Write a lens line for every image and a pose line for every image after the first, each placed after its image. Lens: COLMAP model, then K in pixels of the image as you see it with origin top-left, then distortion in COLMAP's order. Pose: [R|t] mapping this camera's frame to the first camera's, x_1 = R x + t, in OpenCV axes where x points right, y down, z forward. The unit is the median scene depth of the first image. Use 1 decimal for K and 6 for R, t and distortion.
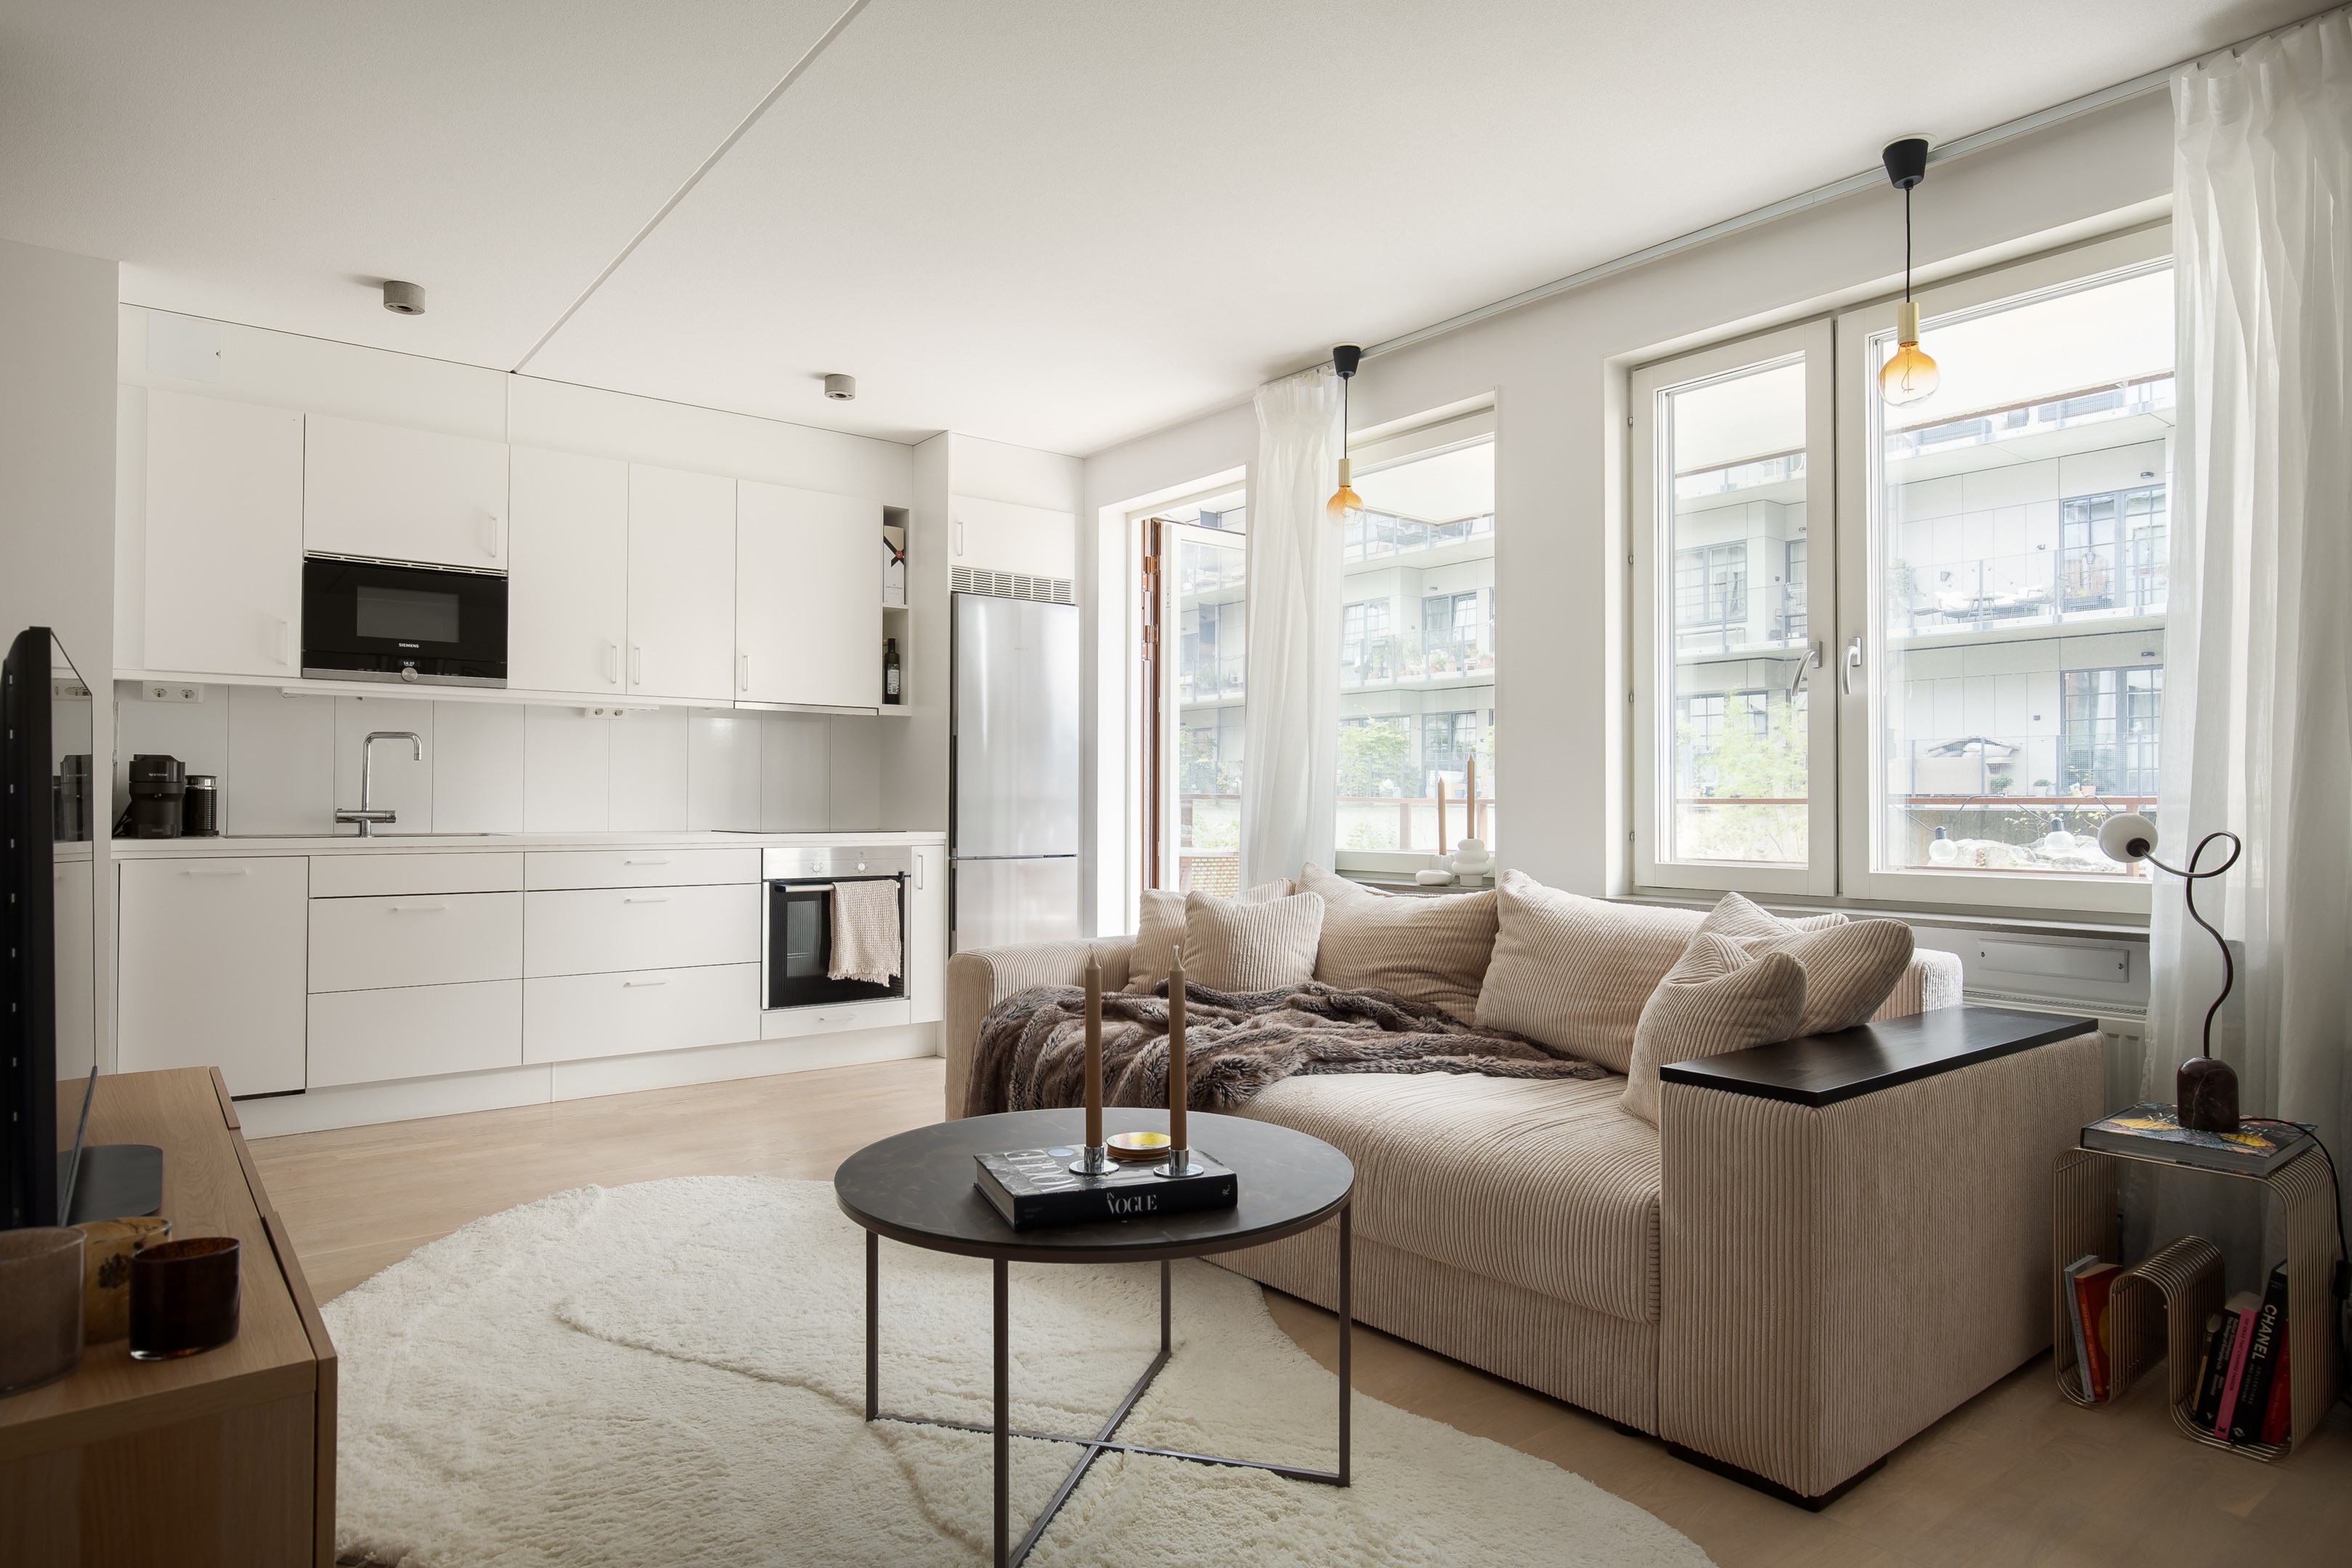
lens RADIAL K [[1368.3, 0, 1176.0], [0, 1368.3, 784.0], [0, 0, 1]] dist [-0.000075, -0.001847]
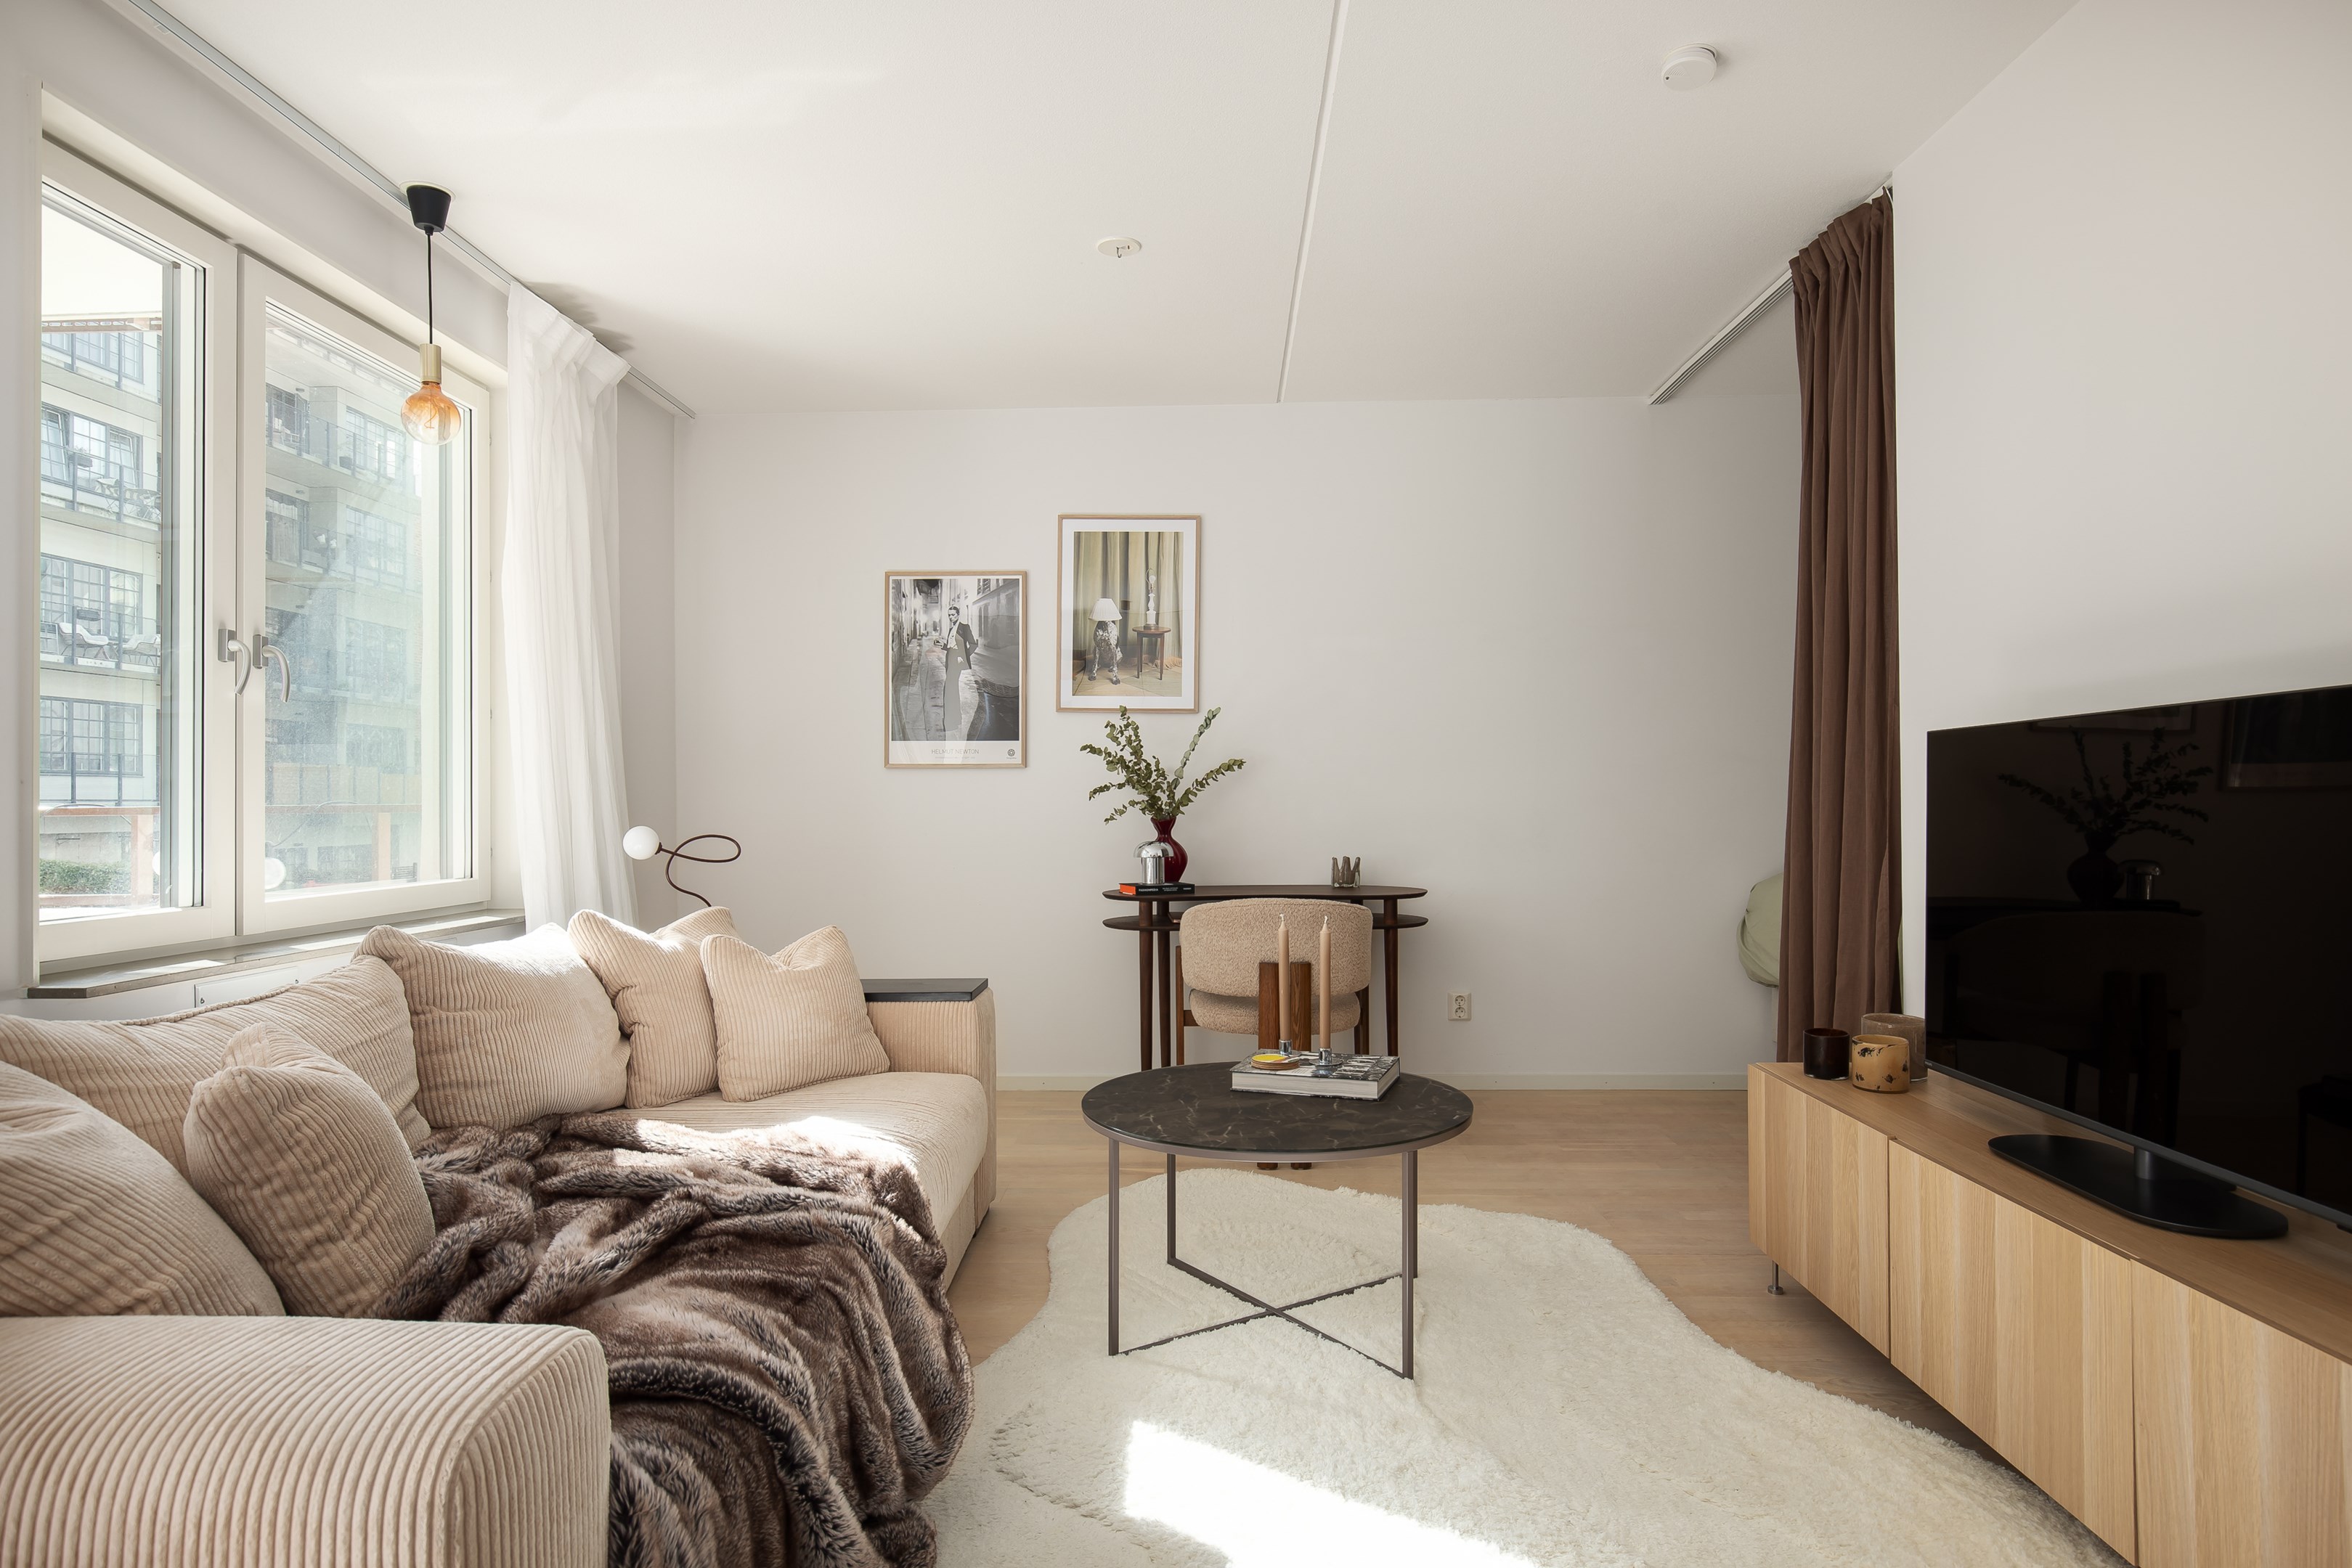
lens RADIAL K [[1326.6, 0, 1169.0], [0, 1326.6, 792.6], [0, 0, 1]] dist [-0.002779, 0.000486]
pose [[-0.765618, 0.005823, 0.643269, -0.355366], [-0.004727, 0.999881, -0.014677, 0.001912], [-0.643278, -0.014278, -0.765500, 0.918305]]
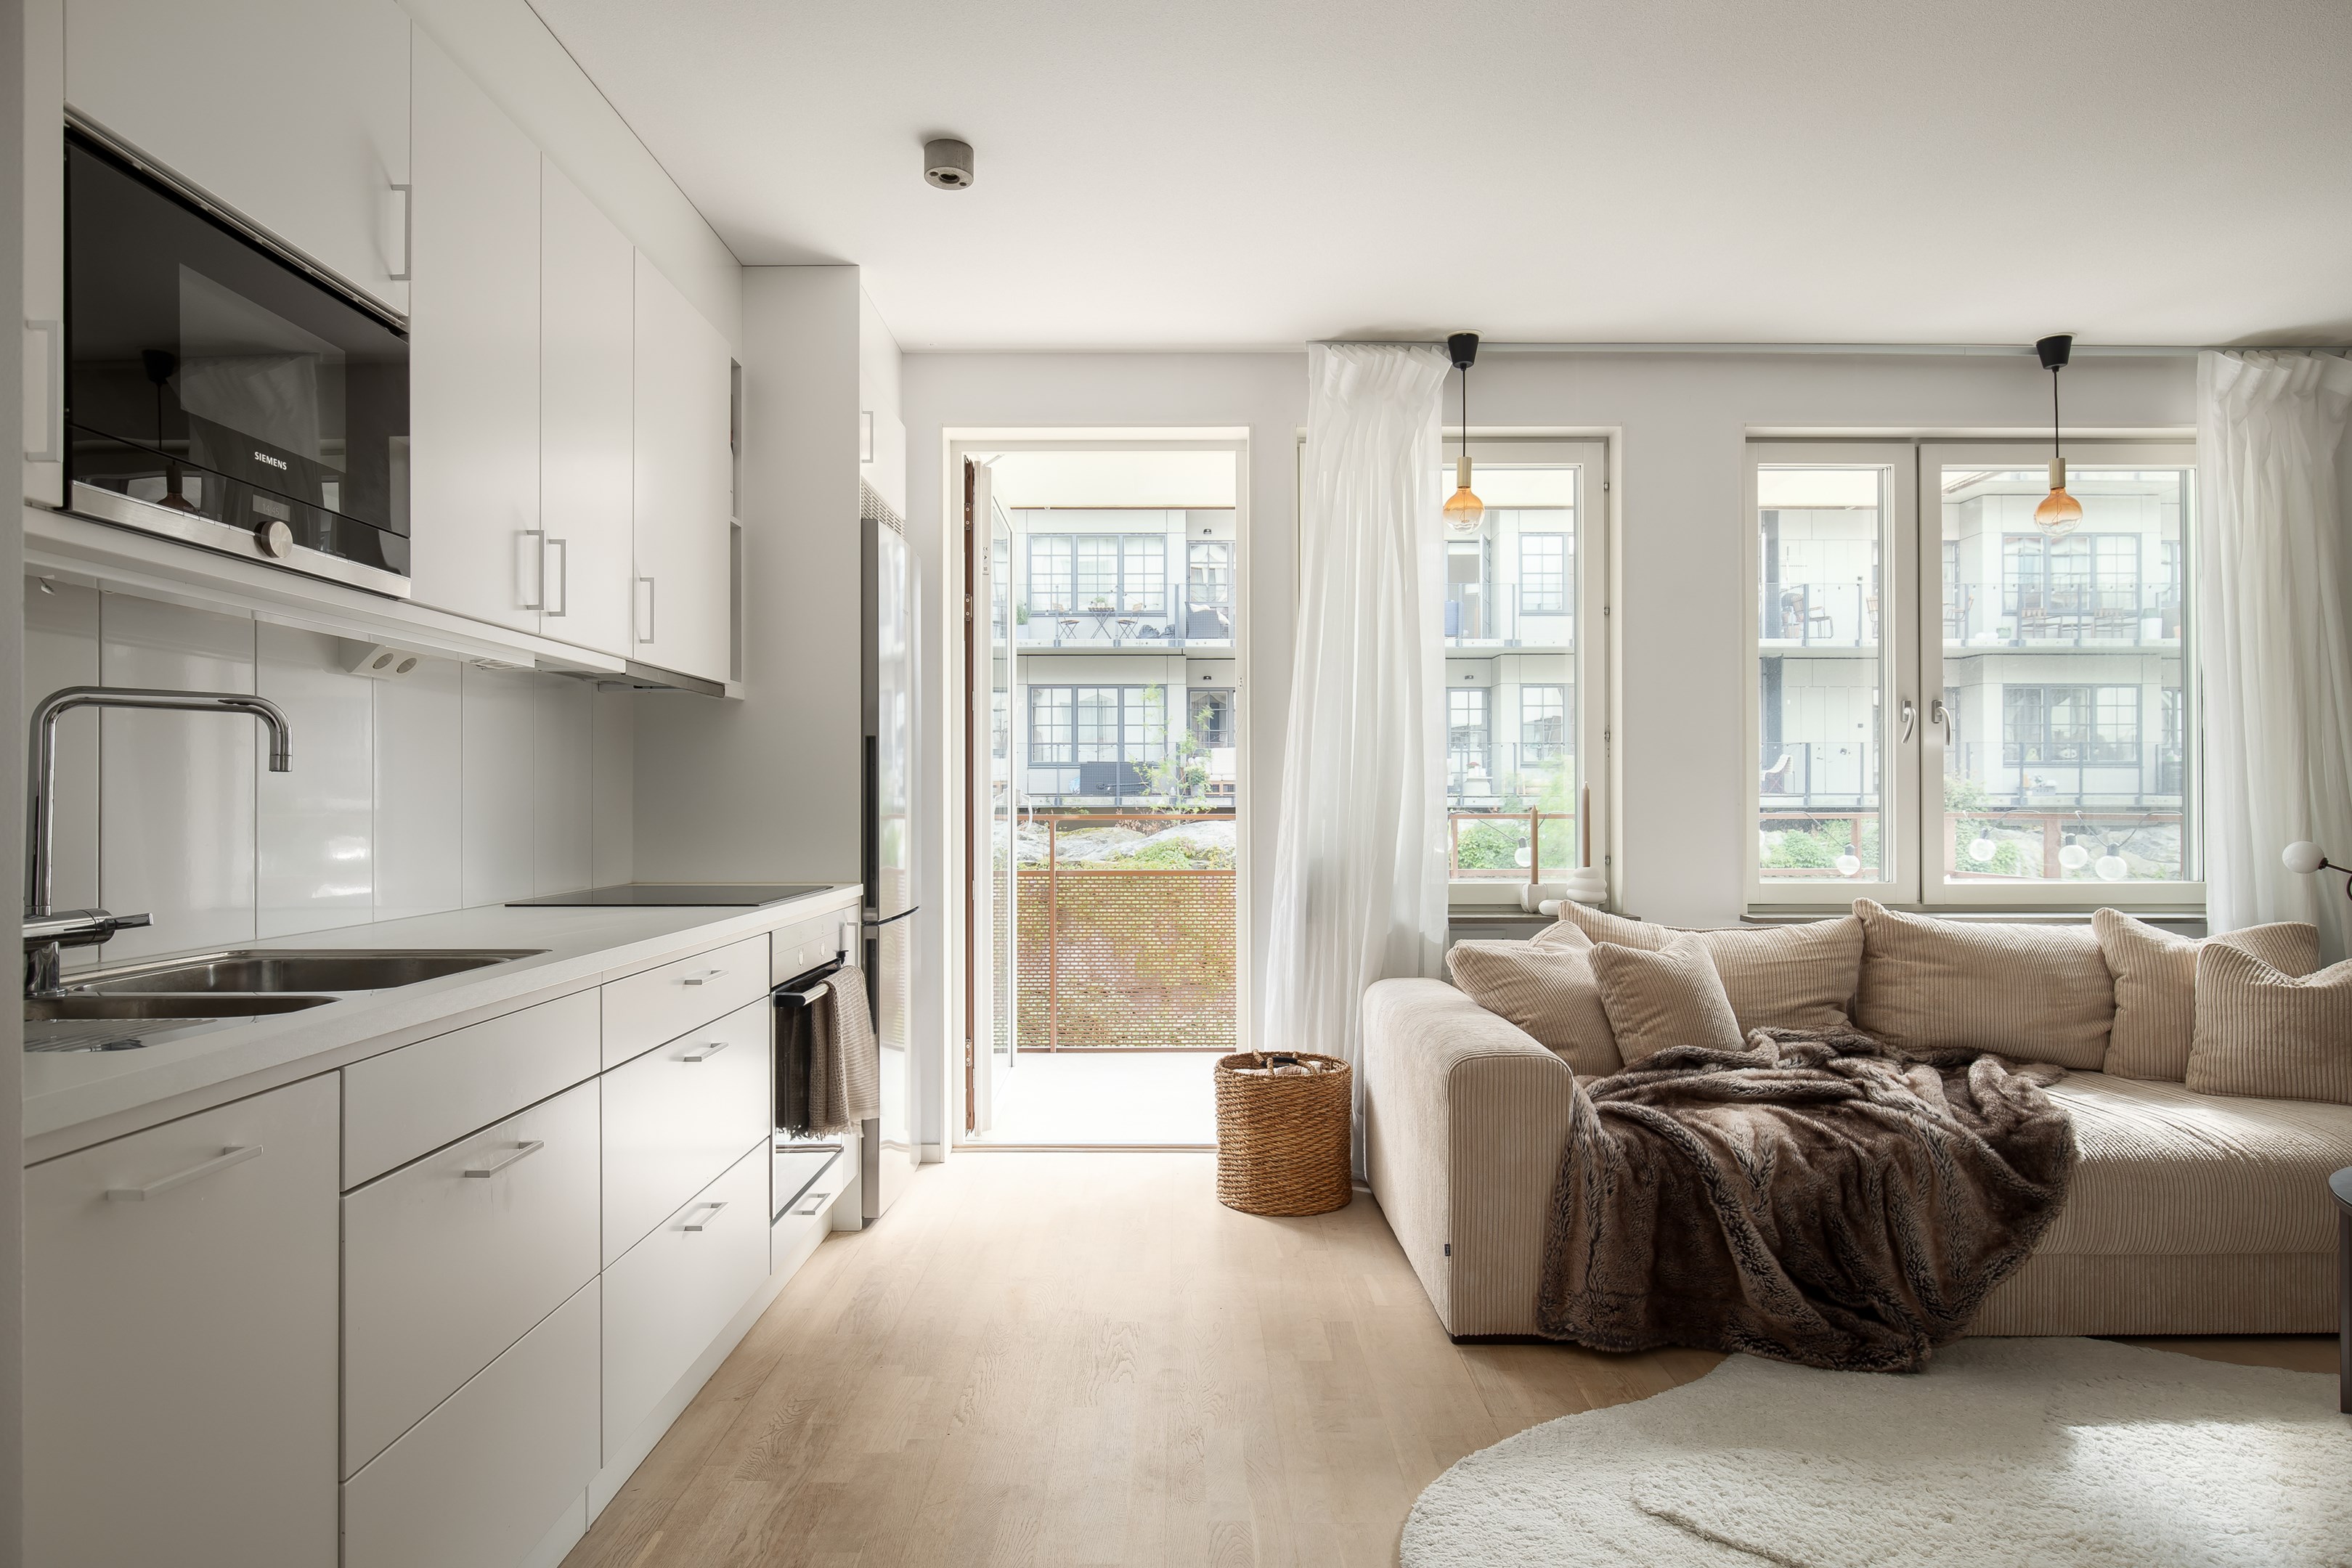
lens RADIAL K [[1350.2, 0, 1176.6], [0, 1350.2, 804.0], [0, 0, 1]] dist [-0.002733, 0.001350]
pose [[0.616095, -0.005260, 0.787654, -0.671677], [-0.009070, 0.999864, 0.013772, -0.015609], [-0.787619, -0.015629, 0.615964, 0.562352]]
